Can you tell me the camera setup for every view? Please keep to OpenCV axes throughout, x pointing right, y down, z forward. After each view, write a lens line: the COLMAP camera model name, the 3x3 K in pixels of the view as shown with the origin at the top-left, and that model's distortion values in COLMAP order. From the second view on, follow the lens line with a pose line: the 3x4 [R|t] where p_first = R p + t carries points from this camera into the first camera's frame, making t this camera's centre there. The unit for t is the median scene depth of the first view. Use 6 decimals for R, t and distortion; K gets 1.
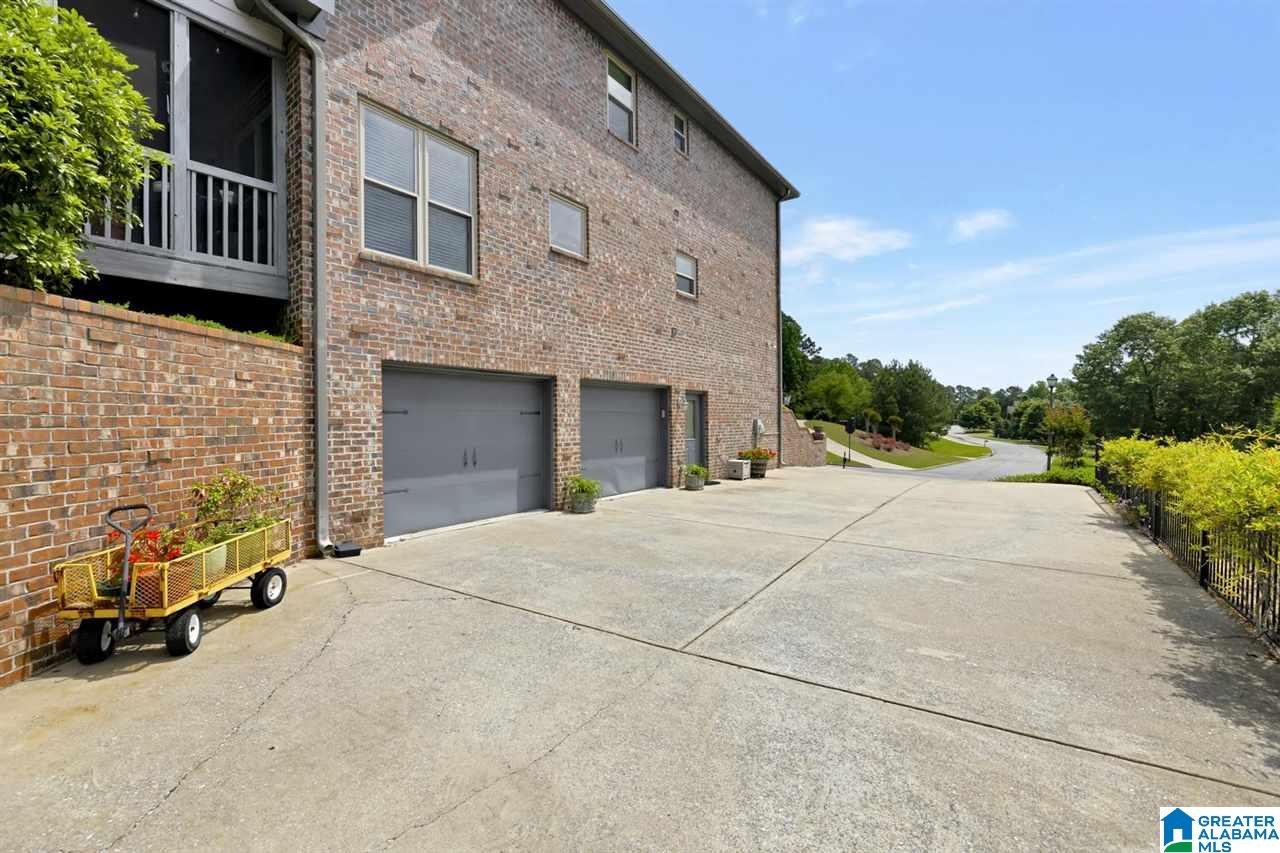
lens RADIAL K [[512.2, 0, 646.8], [0, 512.2, 420.7], [0, 0, 1]] dist [-0.000980, 0.000022]
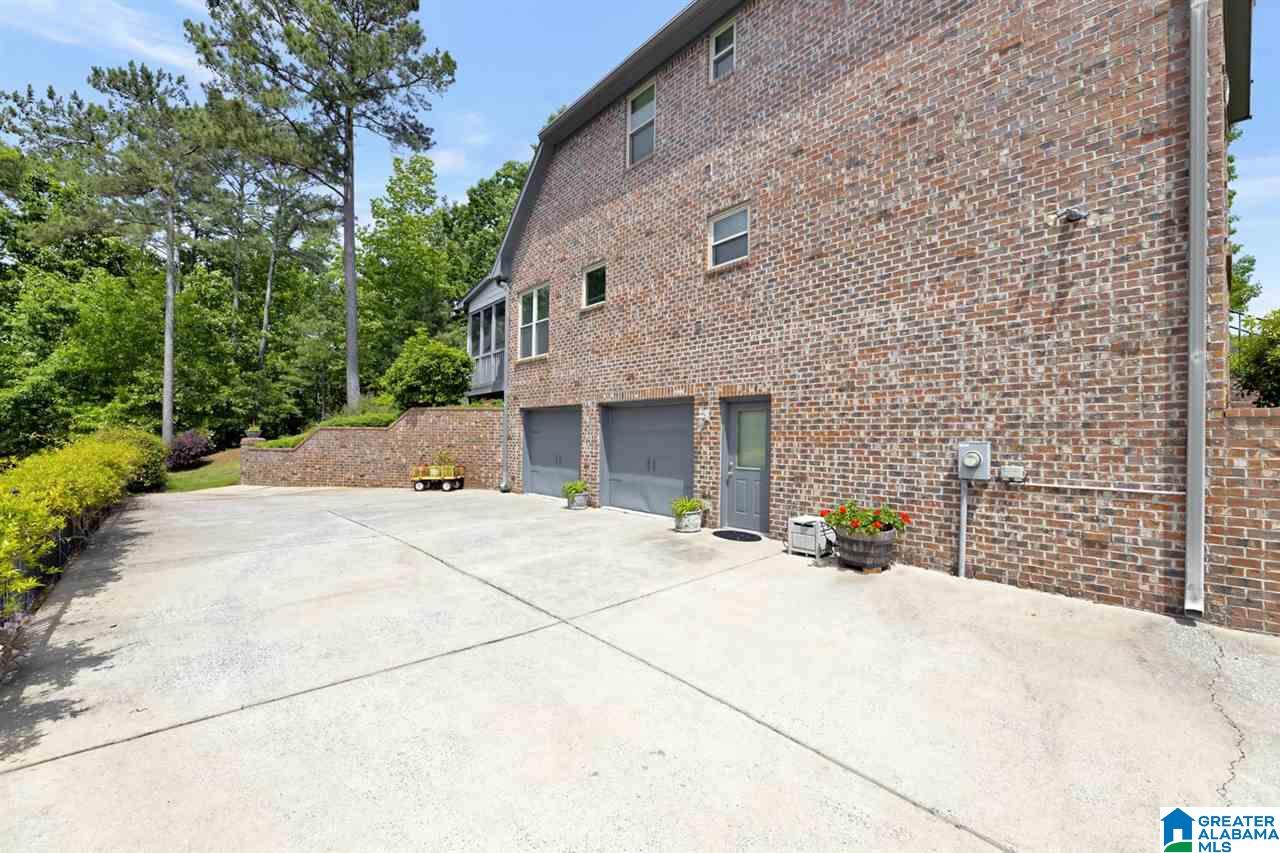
lens RADIAL K [[512.2, 0, 647.4], [0, 512.2, 433.0], [0, 0, 1]] dist [-0.000980, 0.000022]
pose [[-0.191027, -0.007052, -0.981559, 1.018802], [-0.012712, 0.999908, -0.004710, -0.007409], [0.981502, 0.011578, -0.191100, 1.311617]]
